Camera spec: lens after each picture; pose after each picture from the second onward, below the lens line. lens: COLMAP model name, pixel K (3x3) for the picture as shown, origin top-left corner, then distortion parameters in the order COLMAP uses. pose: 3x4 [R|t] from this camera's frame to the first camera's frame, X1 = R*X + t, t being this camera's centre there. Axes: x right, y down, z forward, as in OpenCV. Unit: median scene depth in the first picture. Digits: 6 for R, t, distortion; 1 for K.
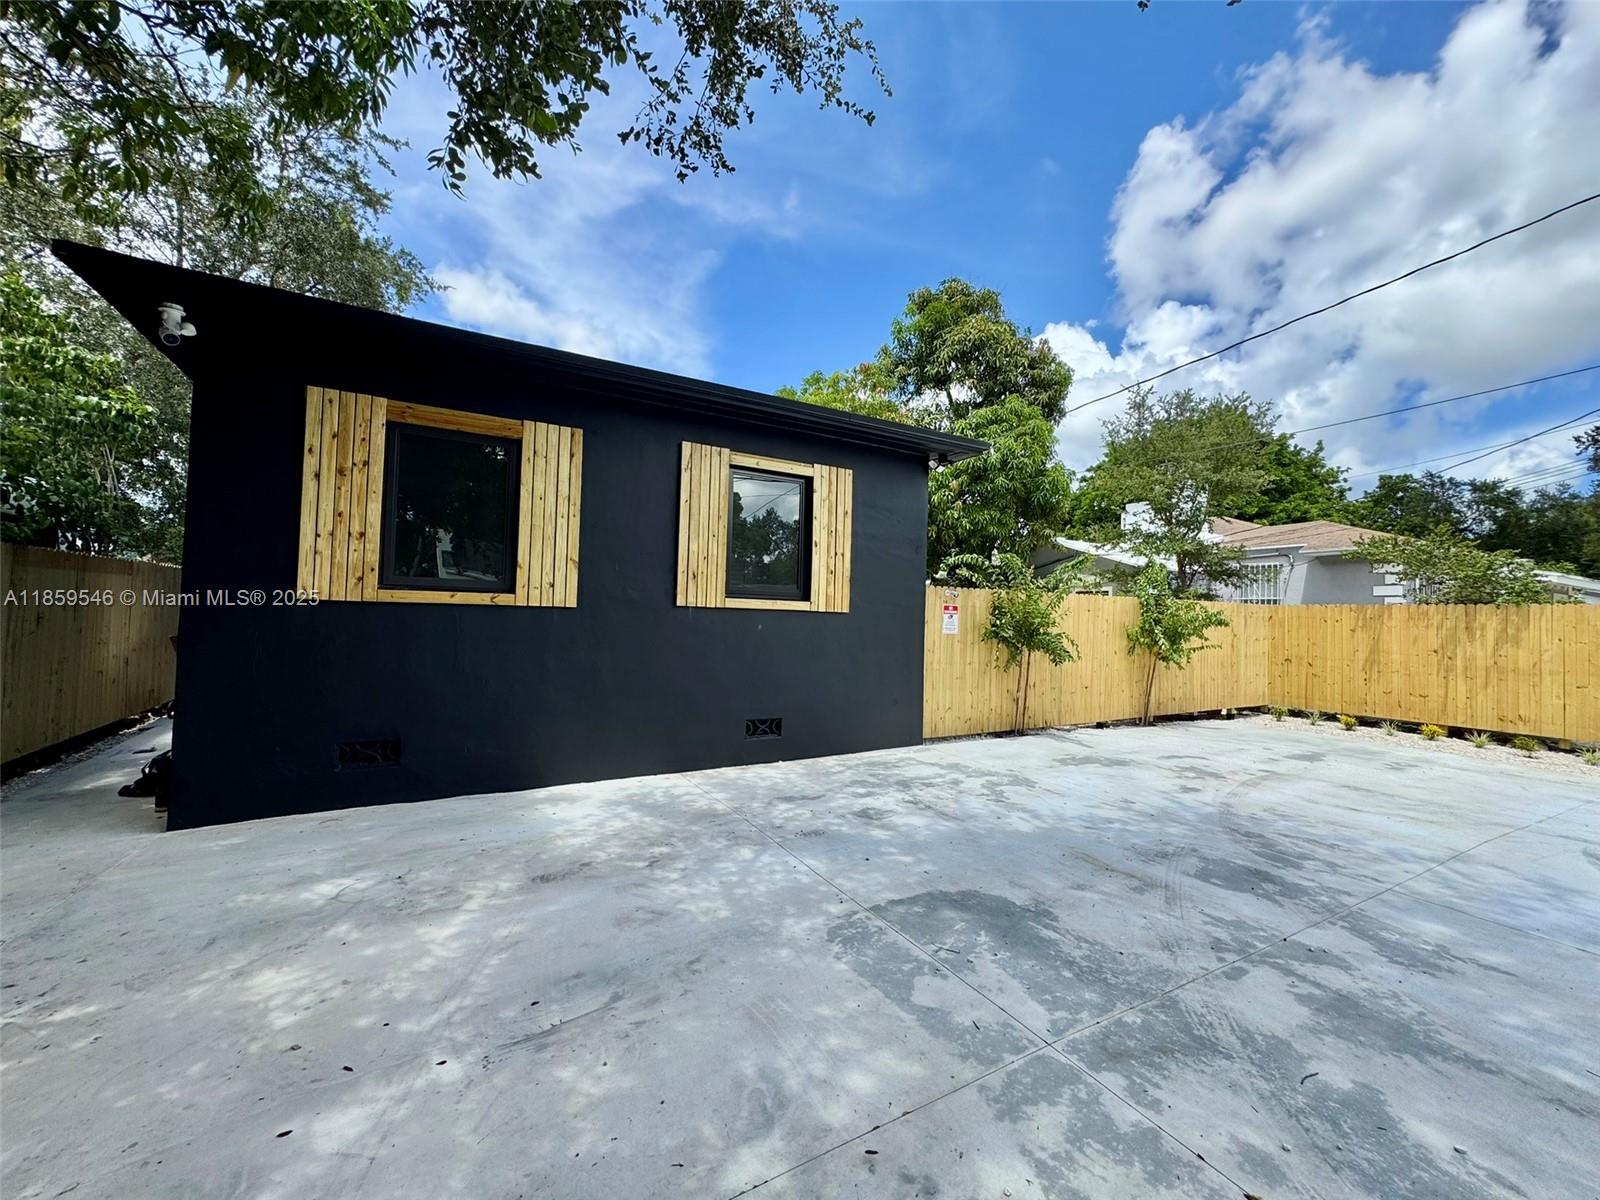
lens RADIAL K [[643.4, 0, 799.7], [0, 643.4, 597.5], [0, 0, 1]] dist [-0.000264, 0.000126]
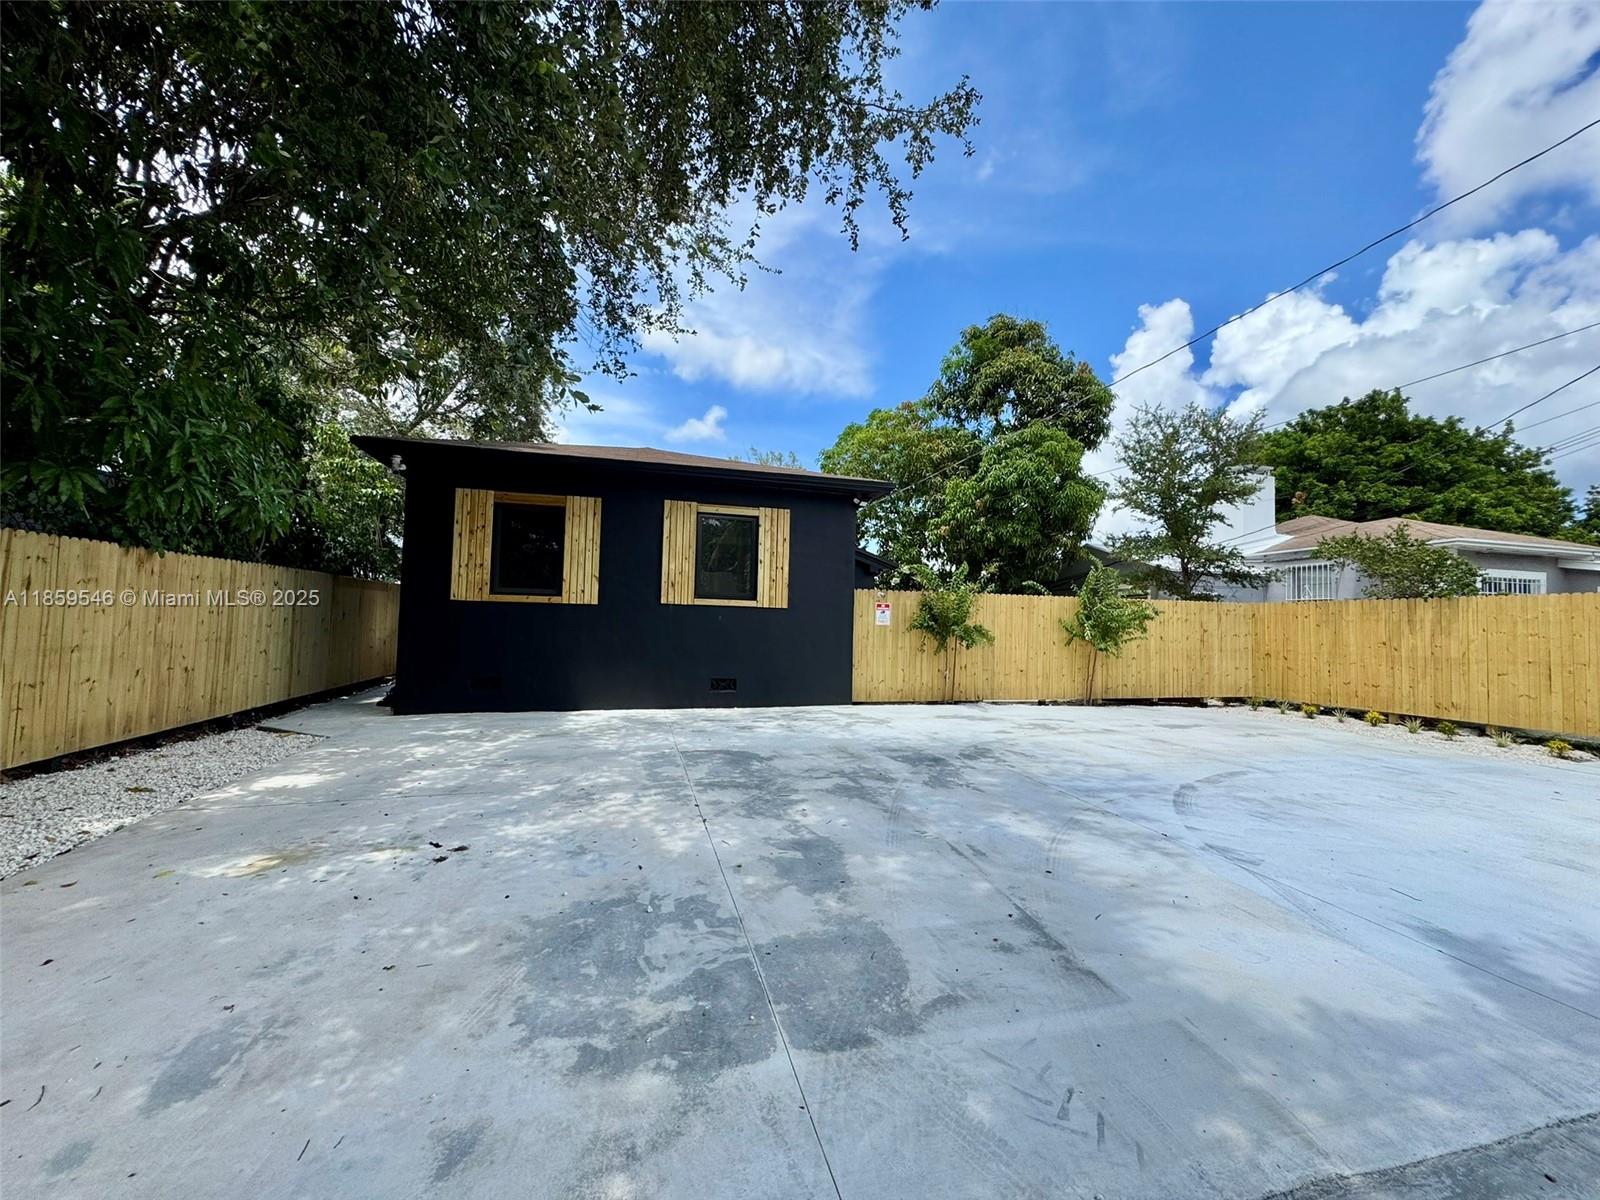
lens RADIAL K [[638.8, 0, 798.9], [0, 638.8, 597.2], [0, 0, 1]] dist [-0.003035, 0.000320]
pose [[0.969001, -0.014969, -0.246601, 0.457822], [0.009713, 0.999699, -0.022514, 0.031348], [0.246864, 0.019421, 0.968856, -0.386283]]
